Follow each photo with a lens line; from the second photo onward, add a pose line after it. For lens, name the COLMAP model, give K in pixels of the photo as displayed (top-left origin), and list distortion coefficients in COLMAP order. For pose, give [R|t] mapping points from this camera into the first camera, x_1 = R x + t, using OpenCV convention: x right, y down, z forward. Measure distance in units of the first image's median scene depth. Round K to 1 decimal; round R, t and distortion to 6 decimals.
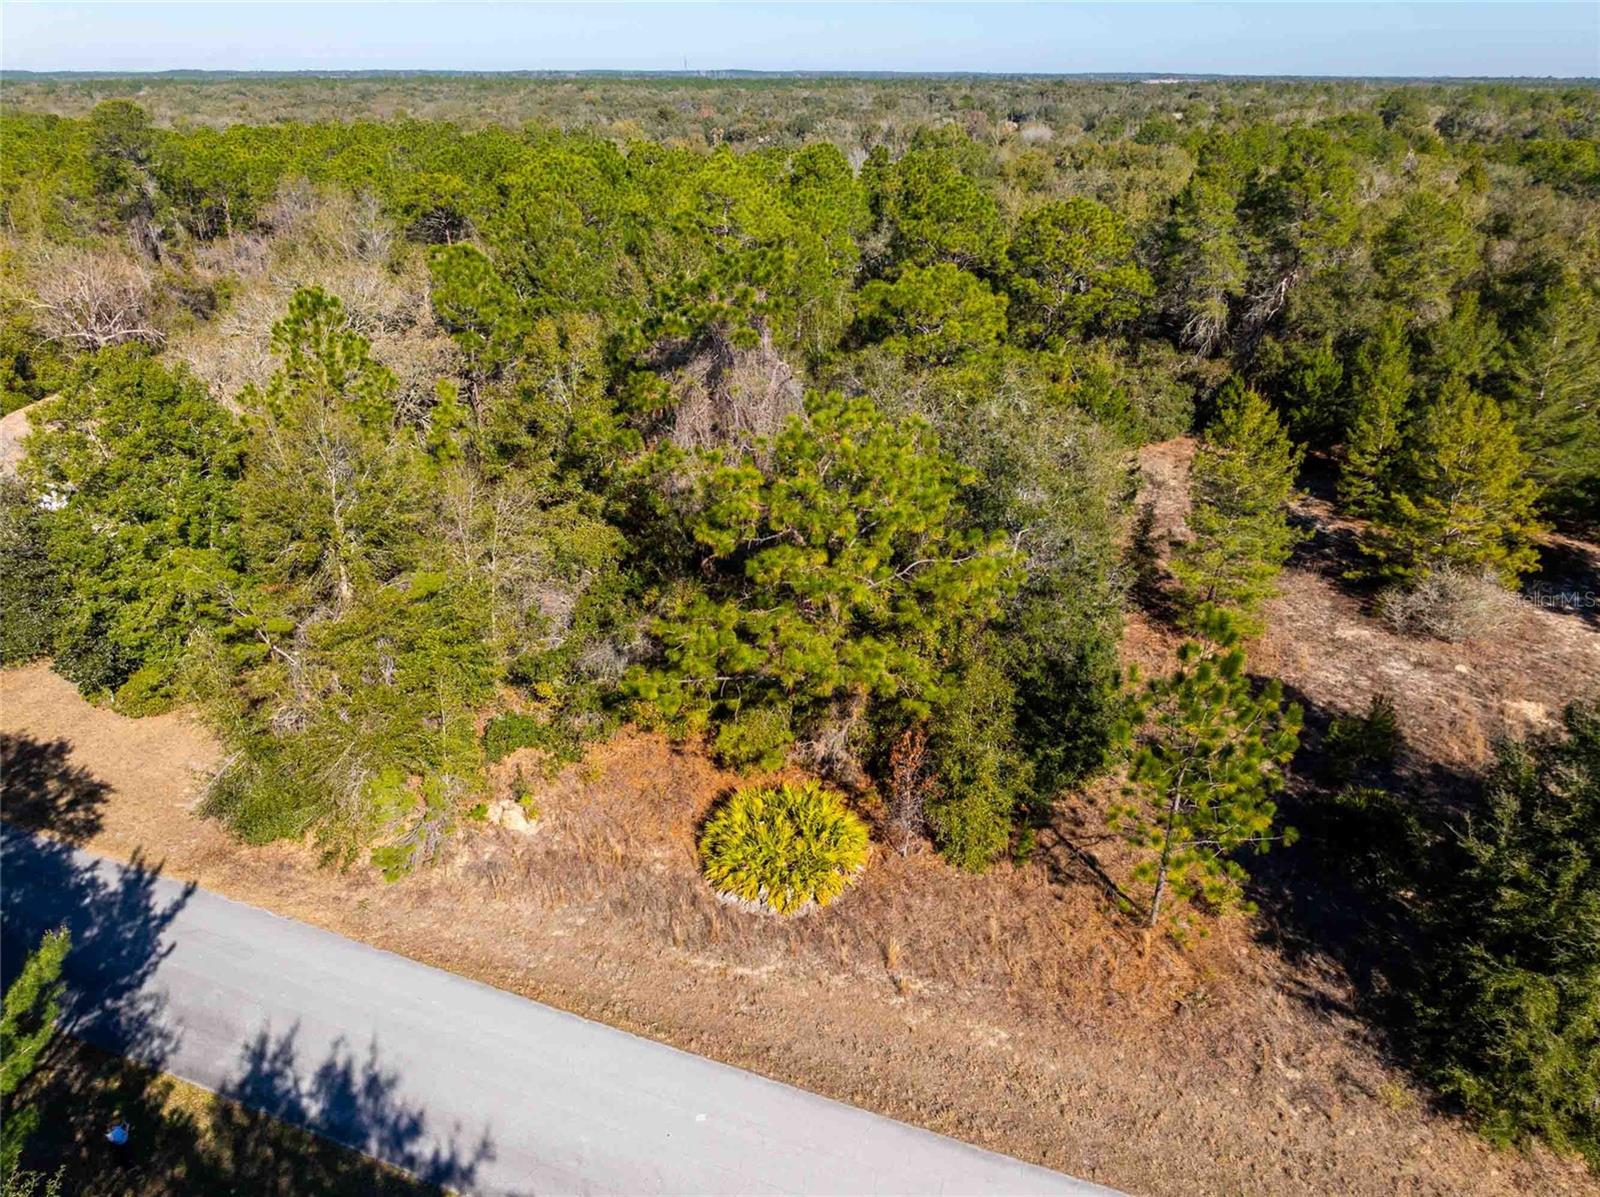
lens RADIAL K [[1124.8, 0, 803.0], [0, 1124.8, 596.8], [0, 0, 1]] dist [-0.039924, 0.028044]
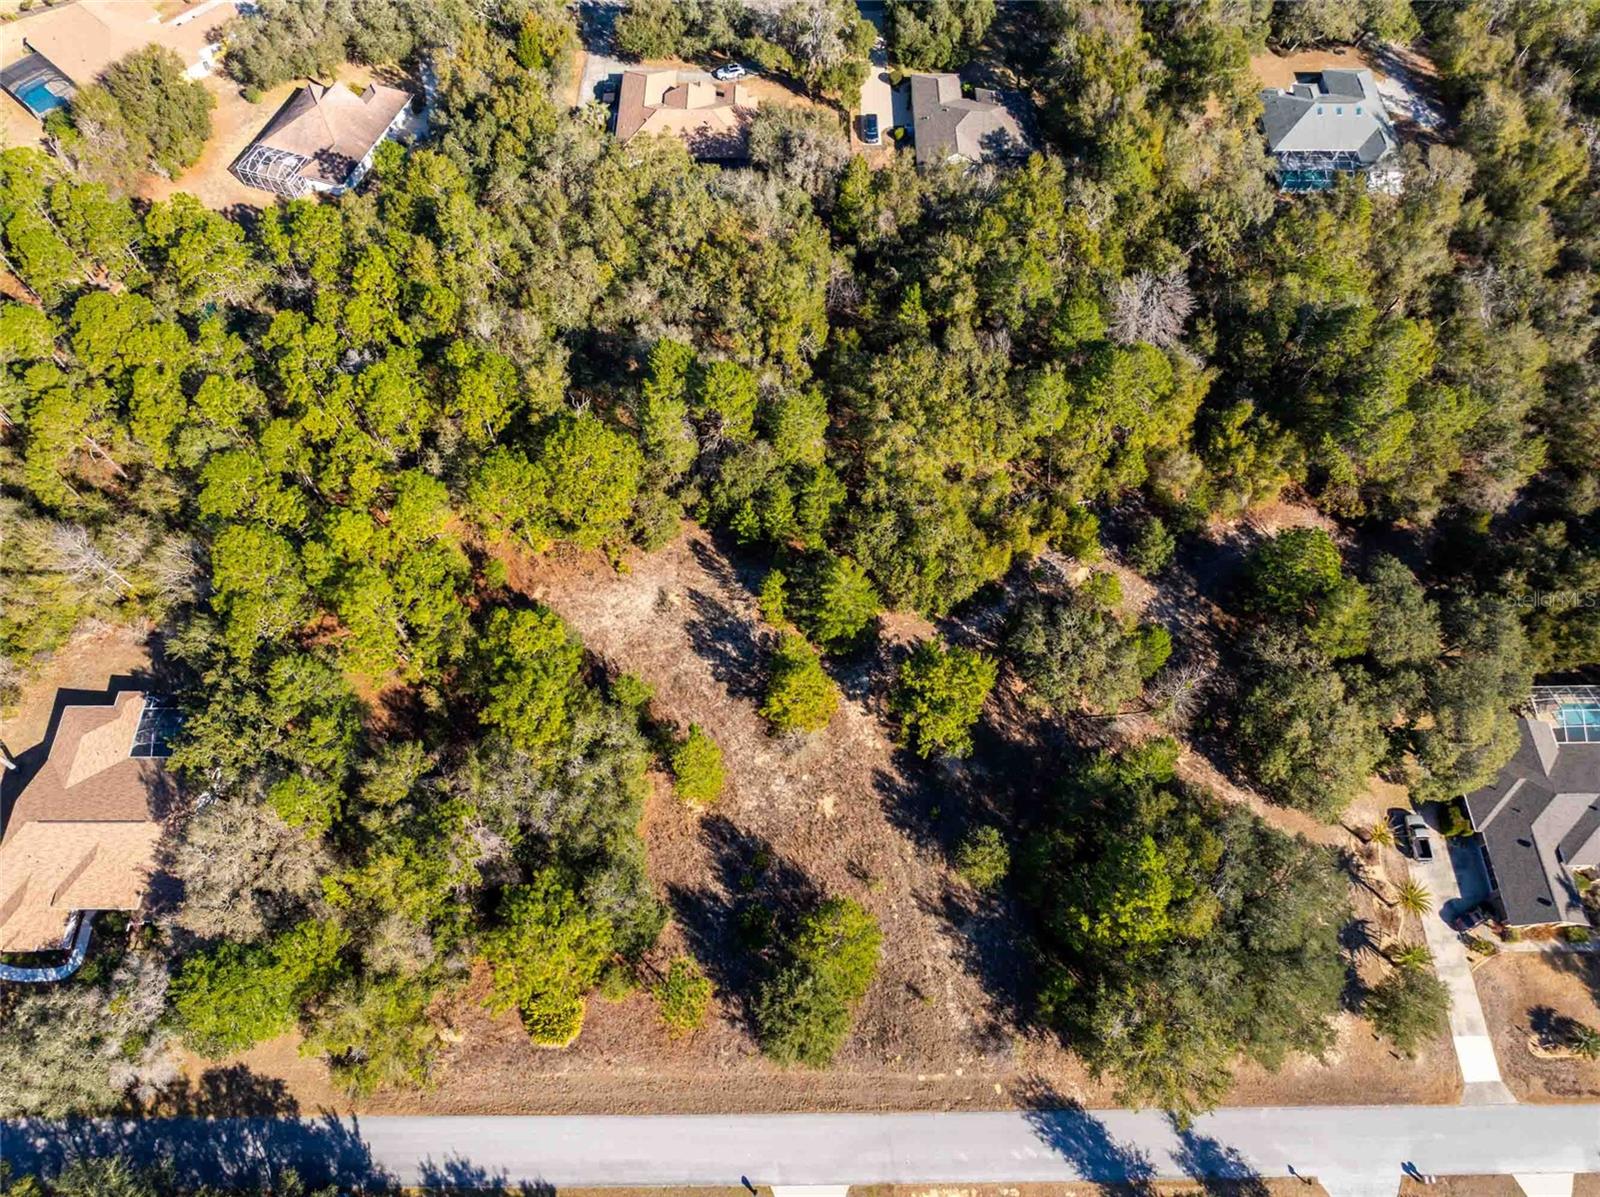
lens RADIAL K [[1123.0, 0, 800.0], [0, 1123.0, 598.5], [0, 0, 1]] dist [-0.036740, 0.022506]
pose [[0.932441, -0.318436, 0.170744, 0.496002], [0.157460, 0.783432, 0.601199, -2.630955], [-0.325209, -0.533697, 0.780645, -1.001234]]
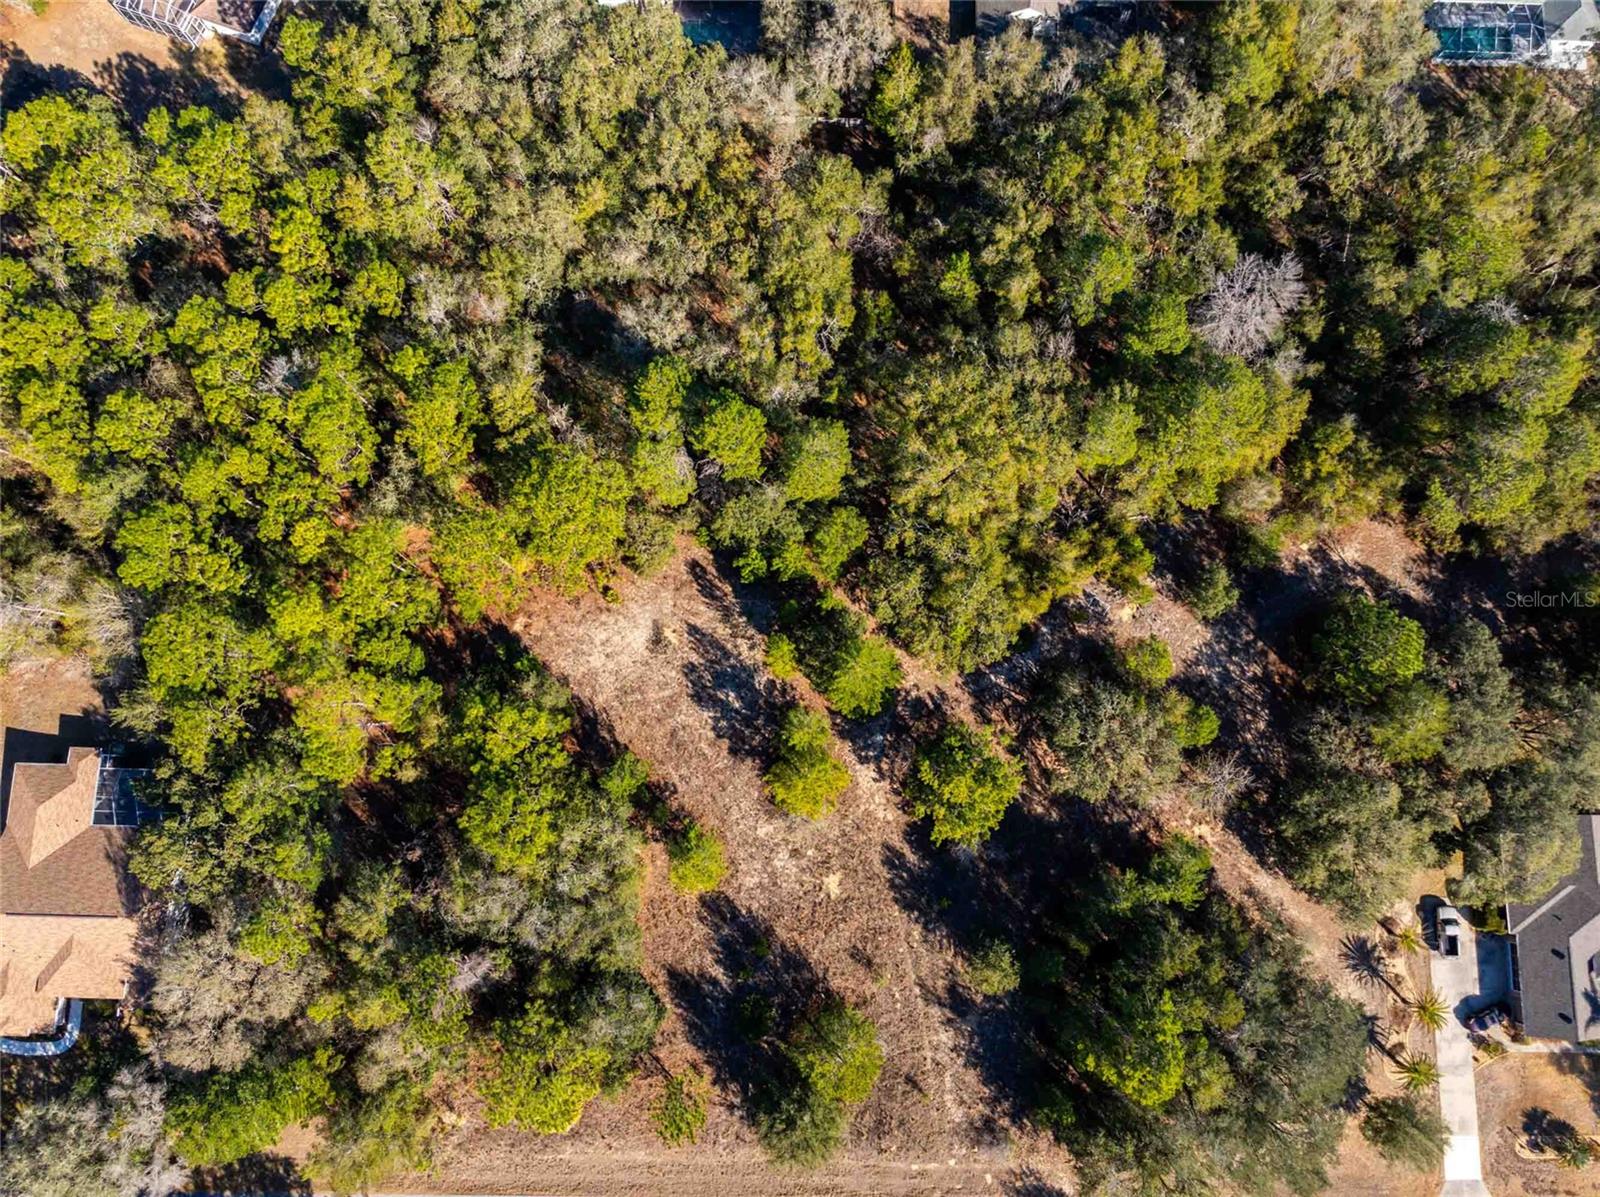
lens RADIAL K [[1123.0, 0, 800.0], [0, 1123.0, 598.5], [0, 0, 1]] dist [-0.036740, 0.022506]
pose [[0.942314, -0.330172, 0.055057, 1.002652], [0.146338, 0.554281, 0.819364, -3.255920], [-0.301048, -0.764041, 0.570623, 0.209190]]
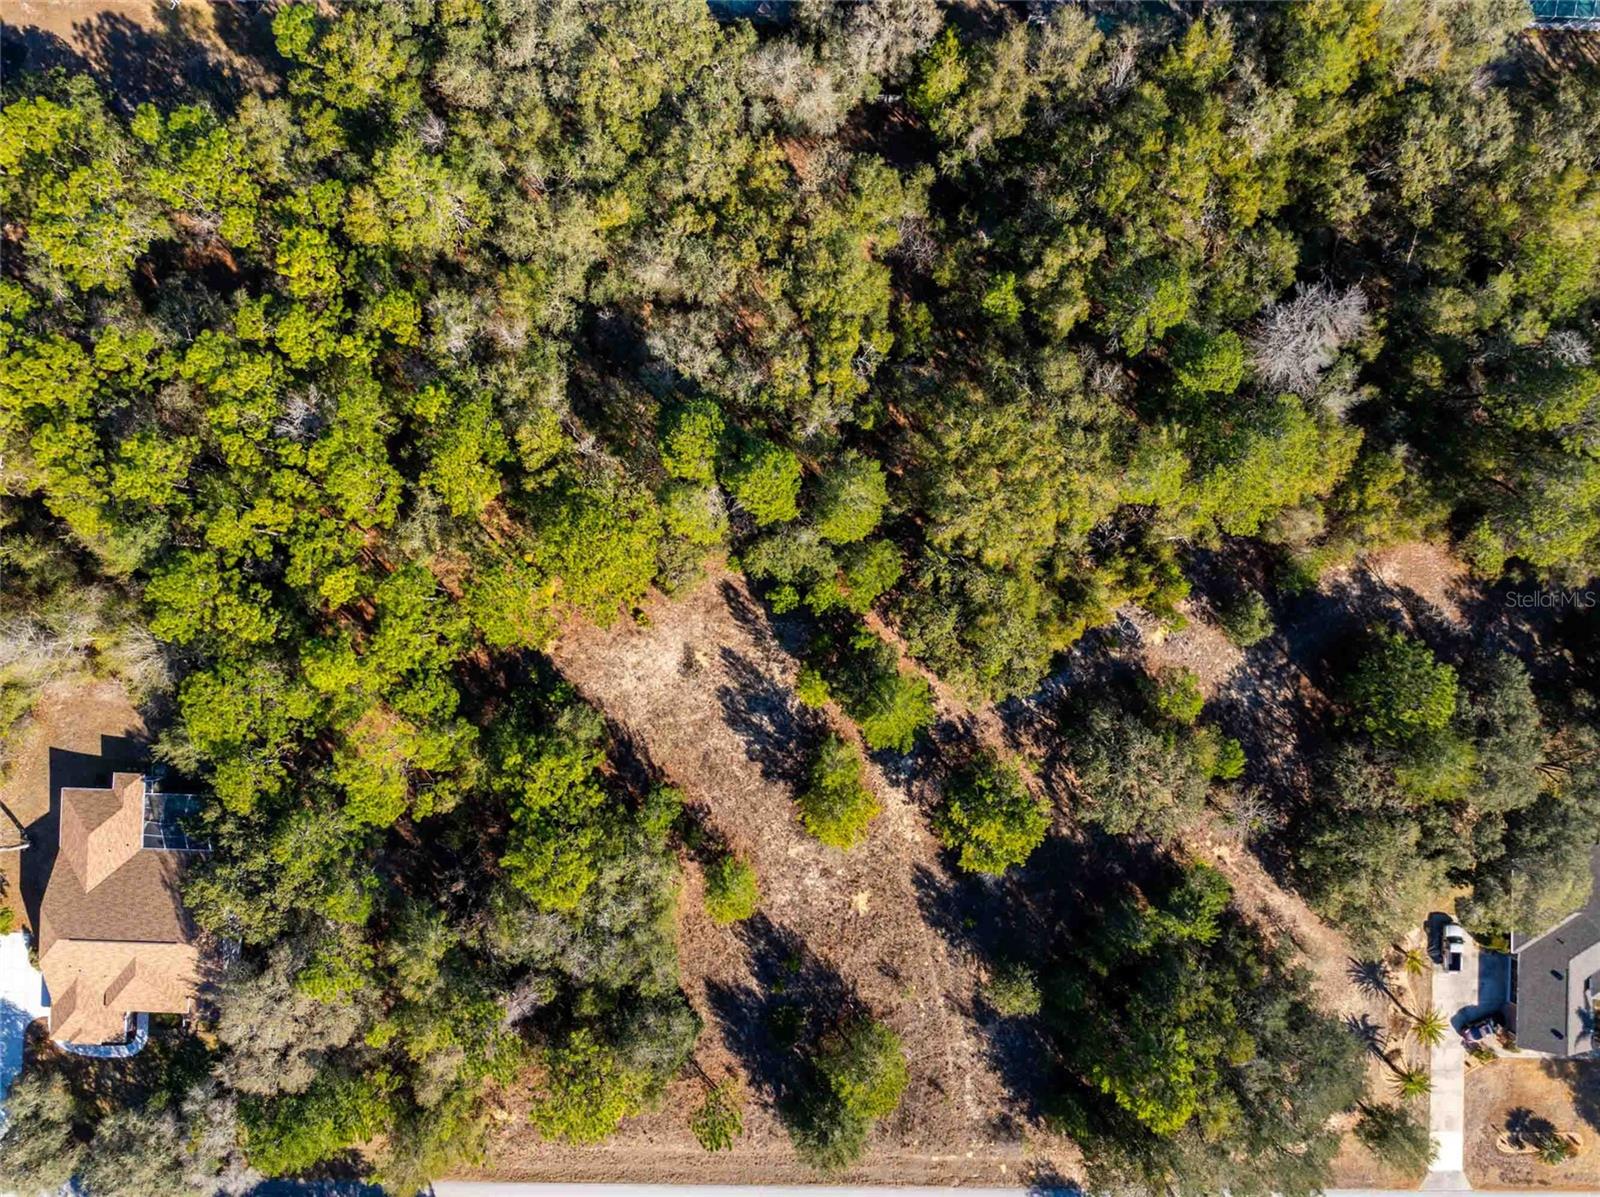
lens RADIAL K [[1126.6, 0, 808.7], [0, 1126.6, 599.6], [0, 0, 1]] dist [-0.039219, 0.025055]
pose [[0.944233, -0.329277, -0.000862, 1.160617], [0.147173, 0.419690, 0.895657, -3.571615], [-0.294557, -0.845835, 0.444746, 0.762243]]
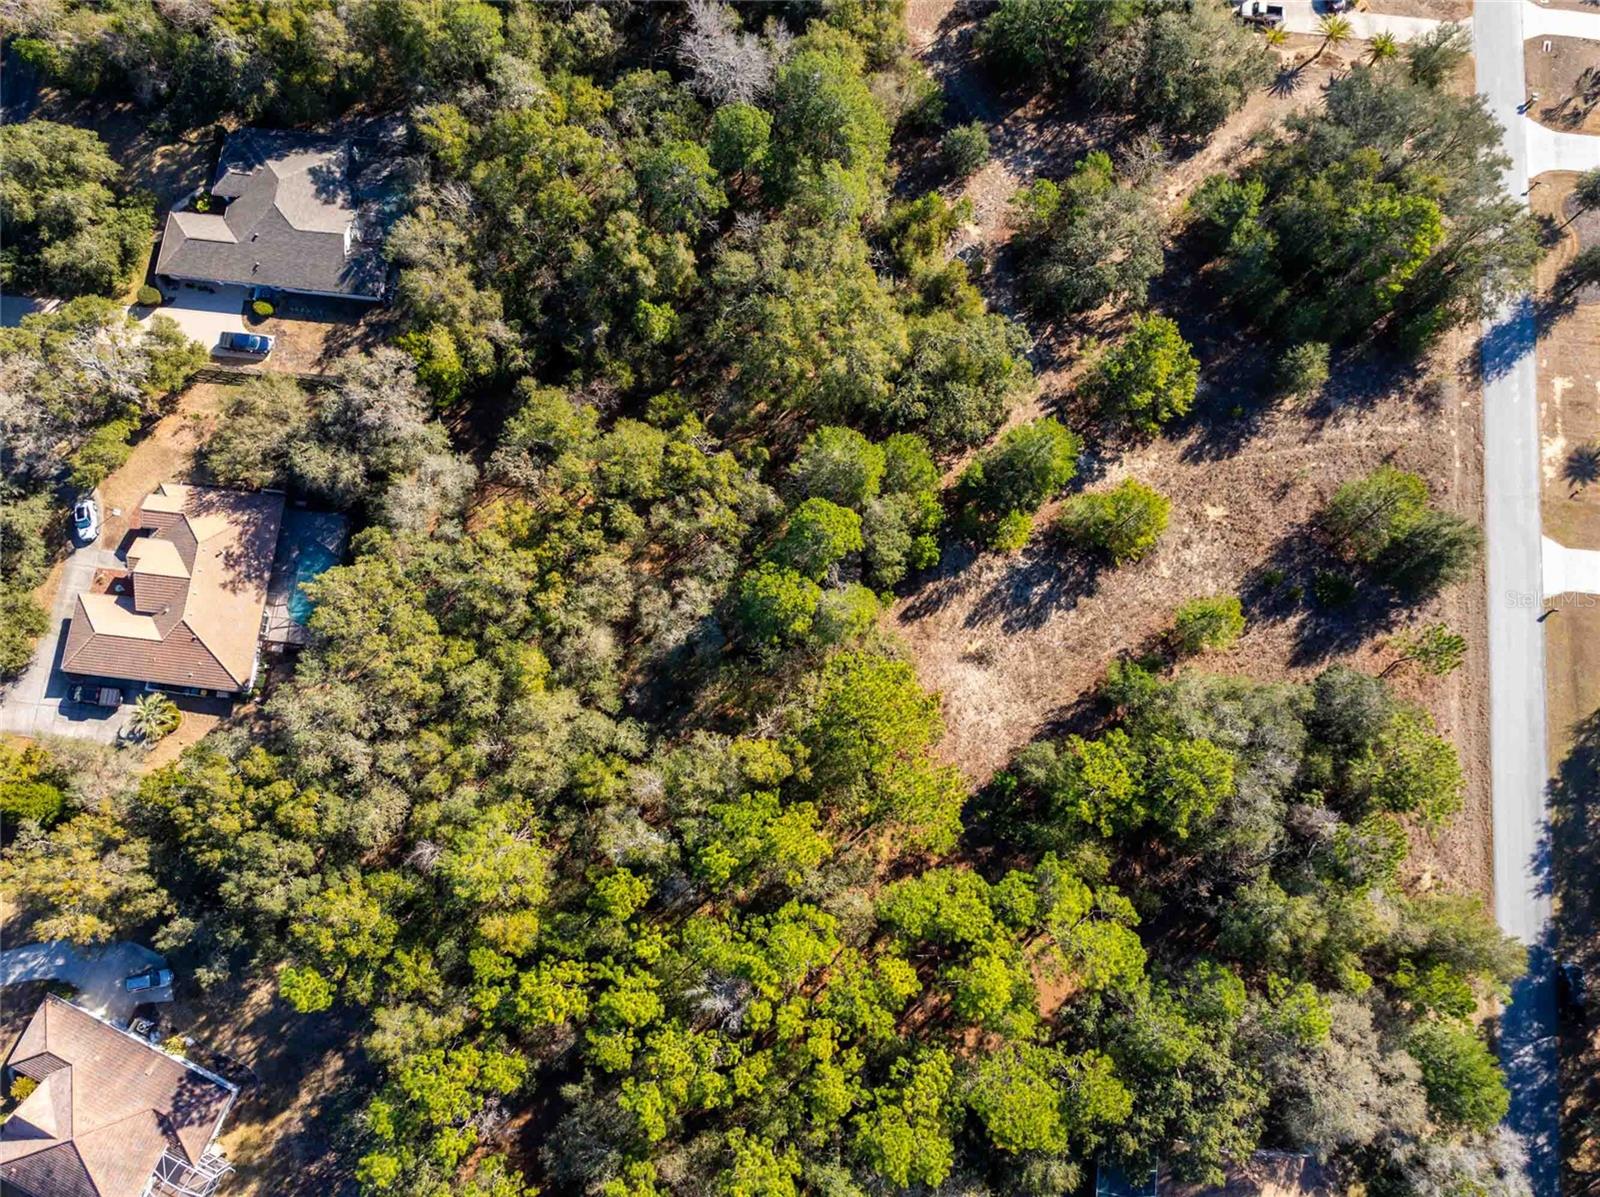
lens RADIAL K [[1126.6, 0, 808.7], [0, 1126.6, 599.6], [0, 0, 1]] dist [-0.039219, 0.025055]
pose [[-0.255493, -0.953365, 0.160681, 0.453153], [0.406994, 0.044696, 0.912336, -3.863667], [-0.876971, 0.298492, 0.376595, 1.373492]]
